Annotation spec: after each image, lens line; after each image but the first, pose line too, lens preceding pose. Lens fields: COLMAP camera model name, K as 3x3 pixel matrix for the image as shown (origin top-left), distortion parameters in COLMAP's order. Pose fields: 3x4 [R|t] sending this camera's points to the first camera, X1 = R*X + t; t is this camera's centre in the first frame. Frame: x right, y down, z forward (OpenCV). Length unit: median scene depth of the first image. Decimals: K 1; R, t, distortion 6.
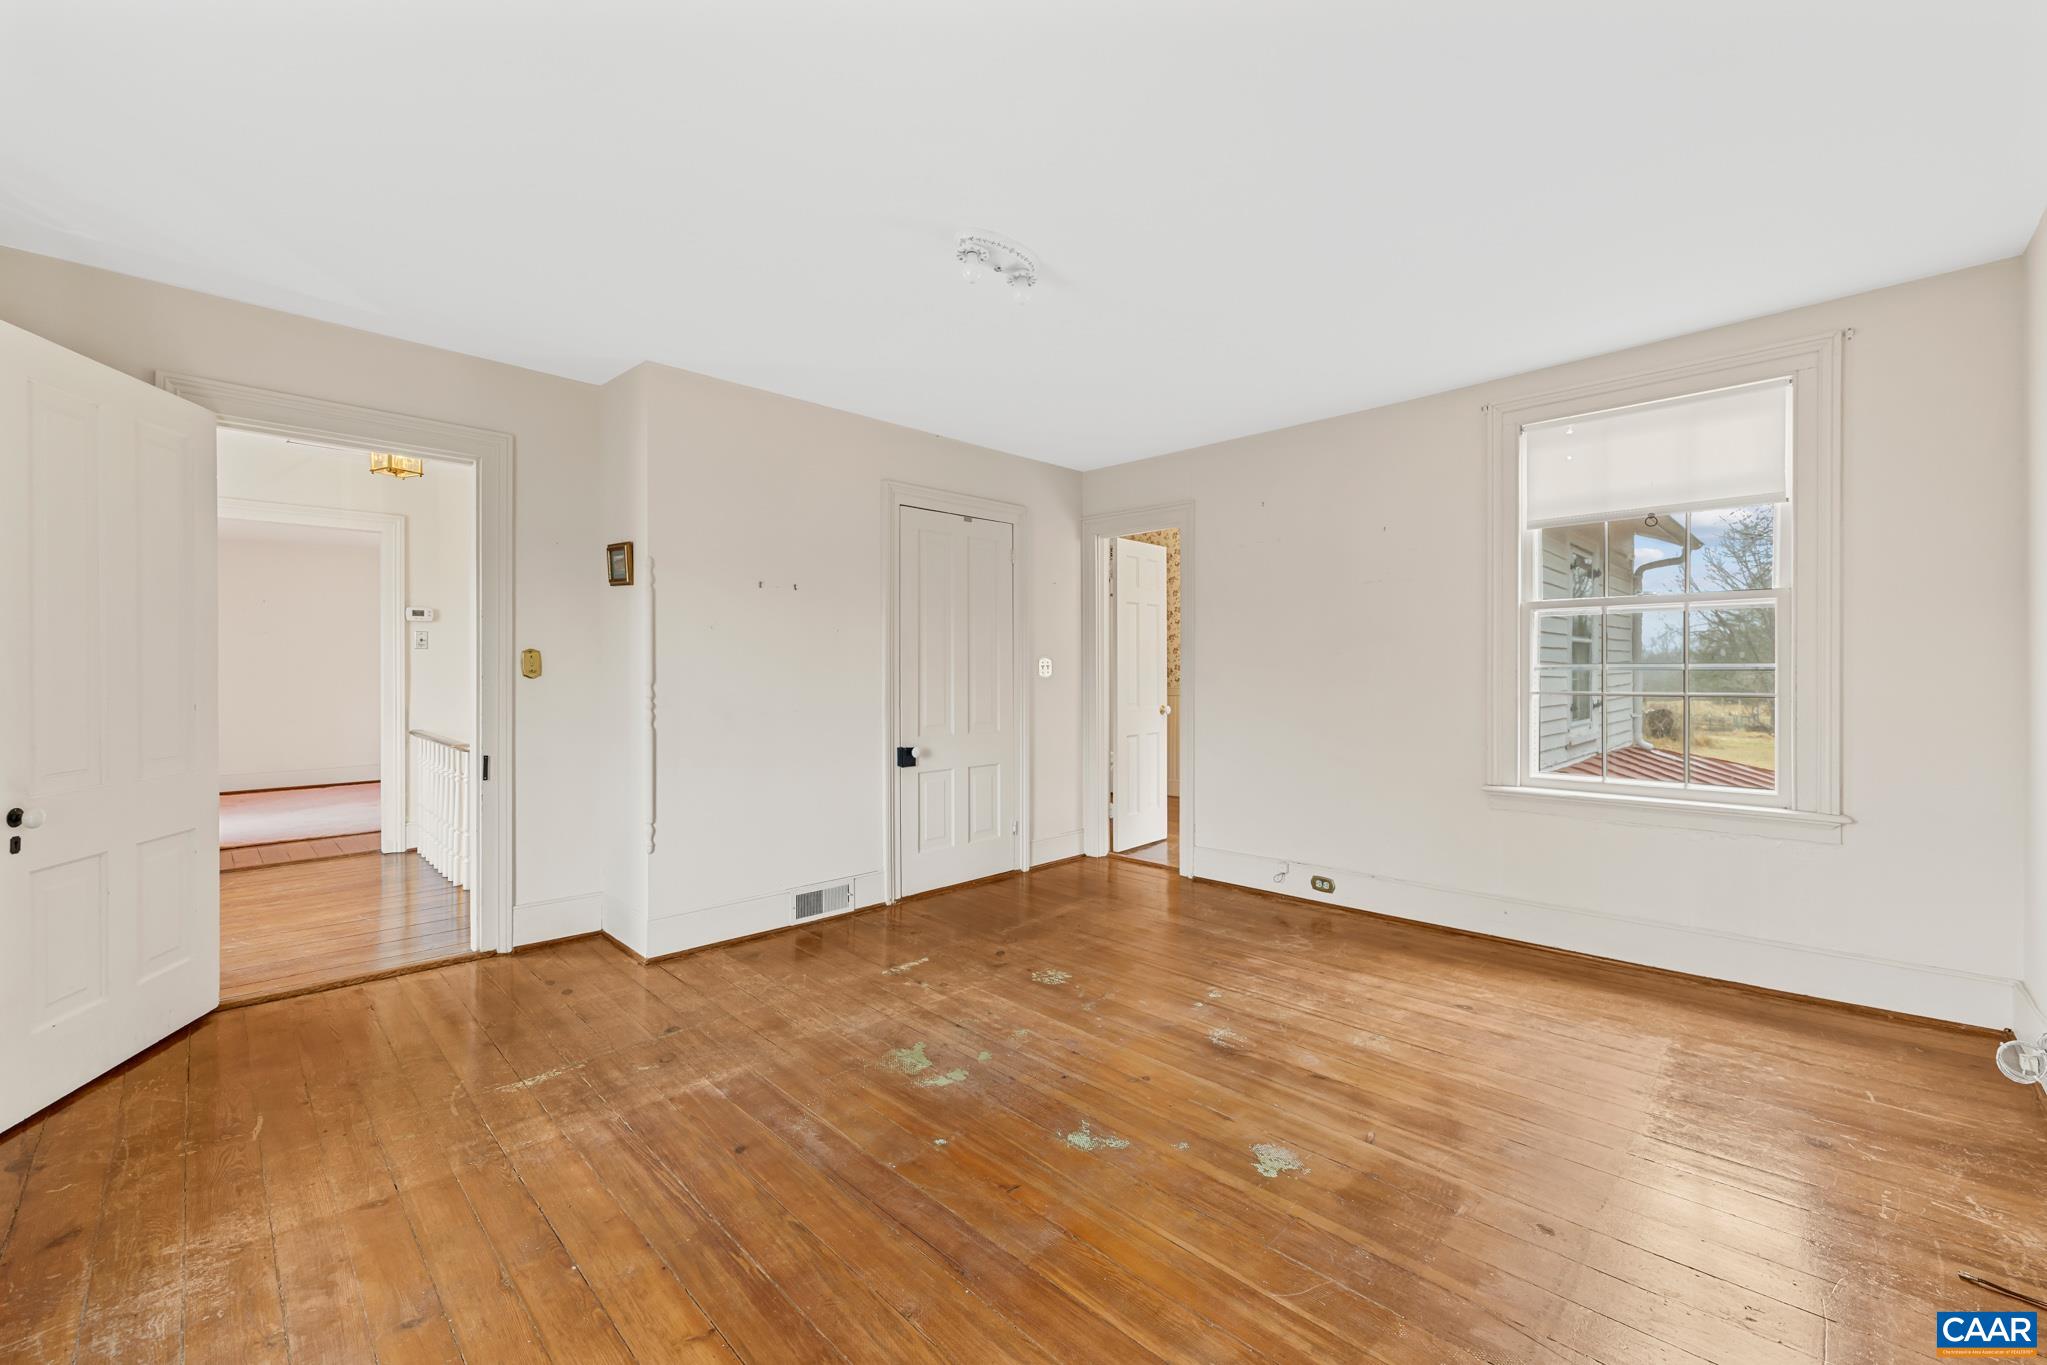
lens RADIAL K [[818.0, 0, 1004.0], [0, 818.0, 675.6], [0, 0, 1]] dist [-0.000640, -0.001775]
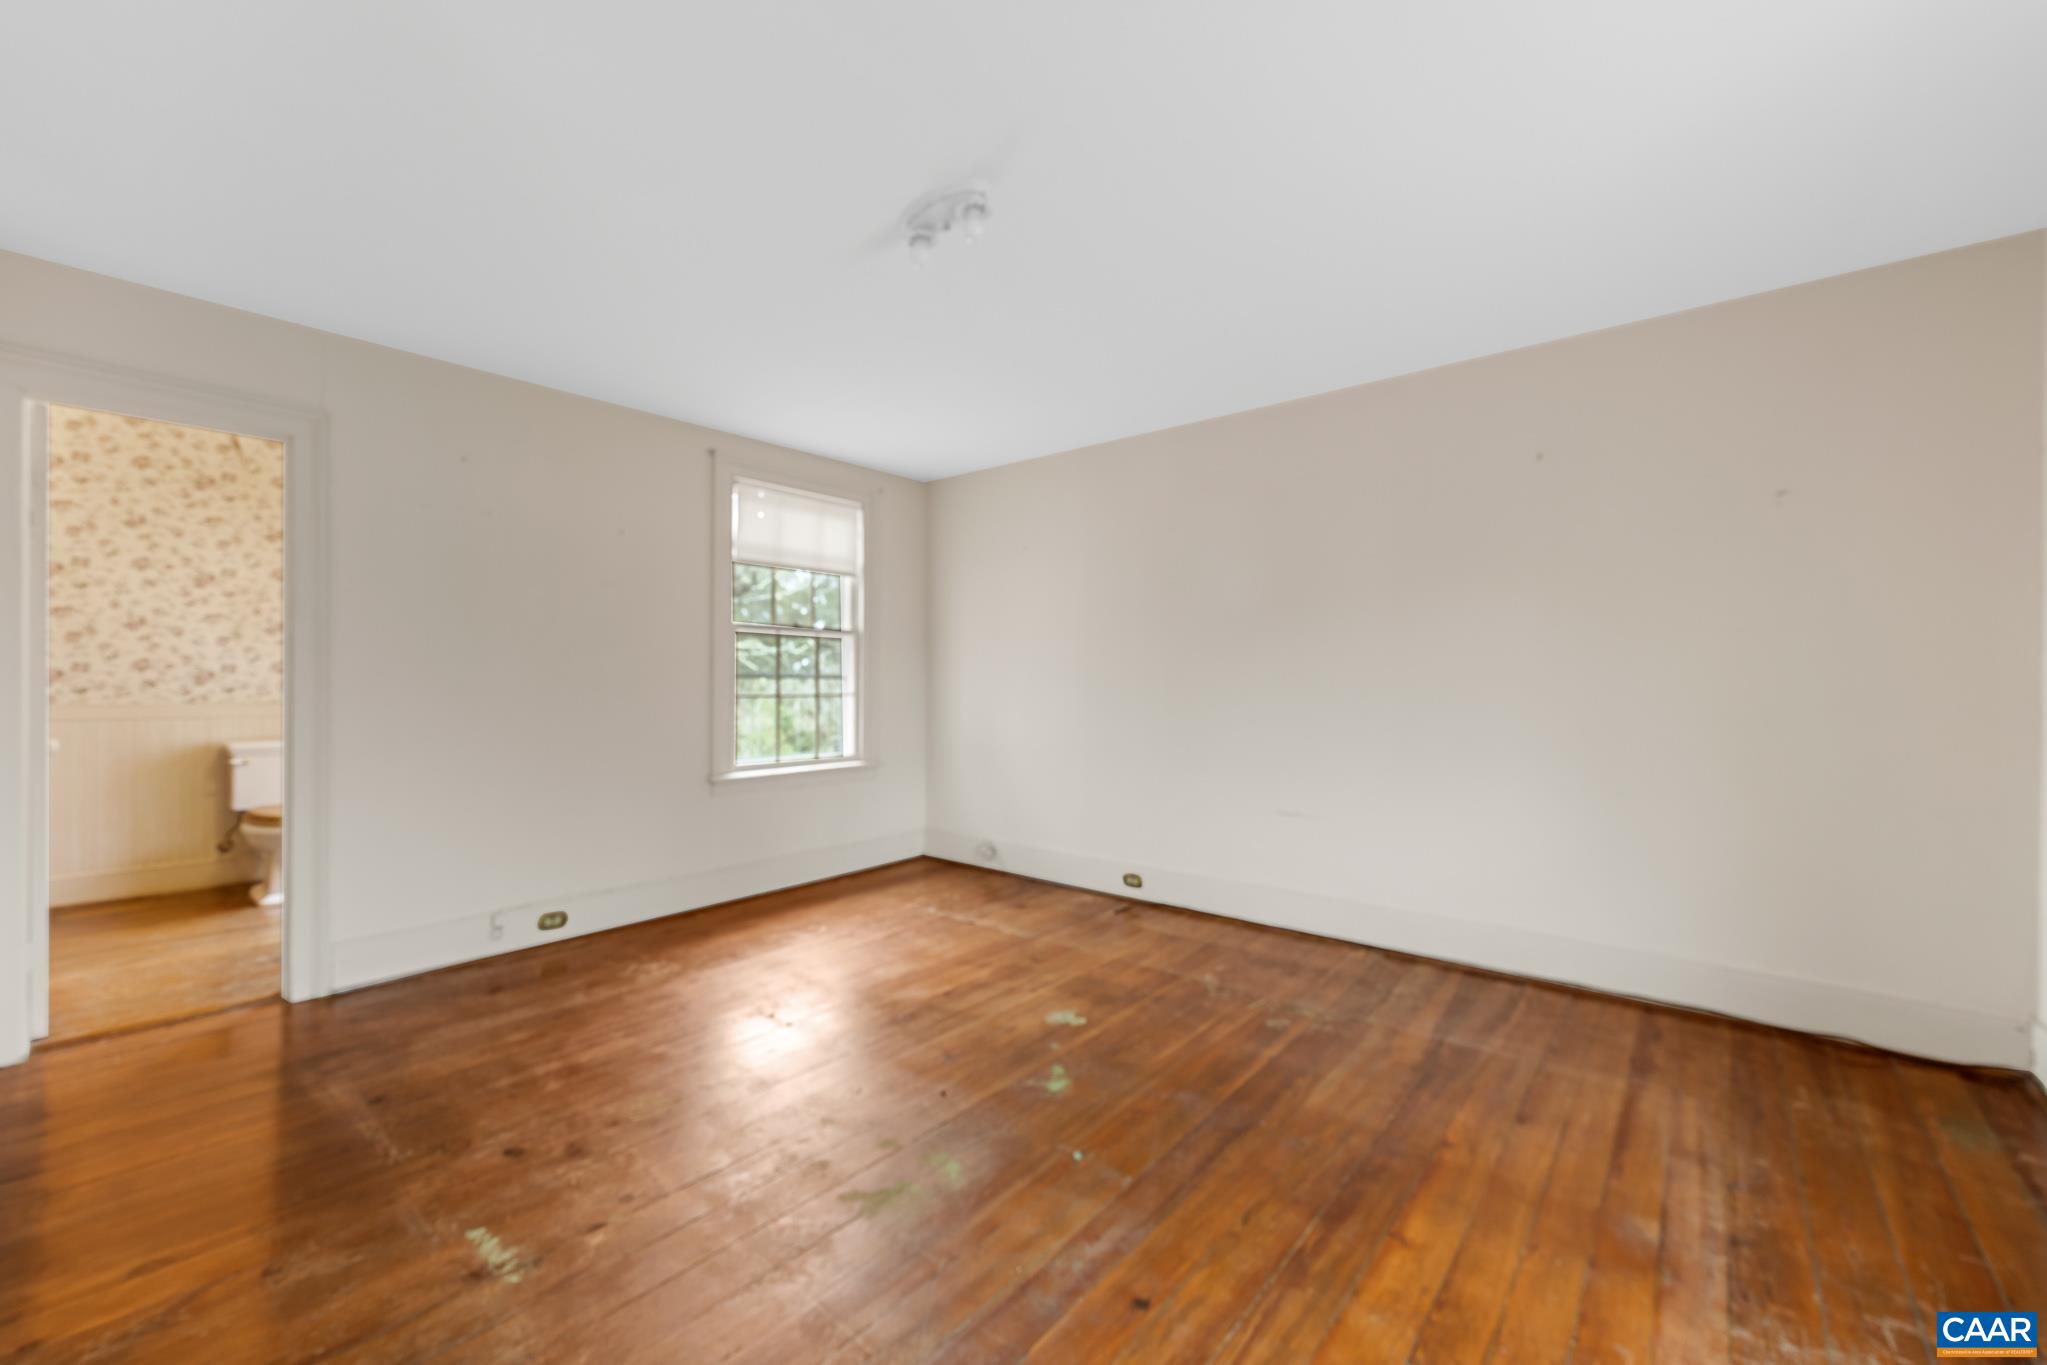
lens RADIAL K [[818.0, 0, 1021.2], [0, 818.0, 674.8], [0, 0, 1]] dist [-0.000640, -0.001775]
pose [[-0.094093, 0.009726, 0.995516, -1.044728], [0.001271, 0.999953, -0.009650, 0.002427], [-0.995563, 0.000357, -0.094101, 1.150269]]
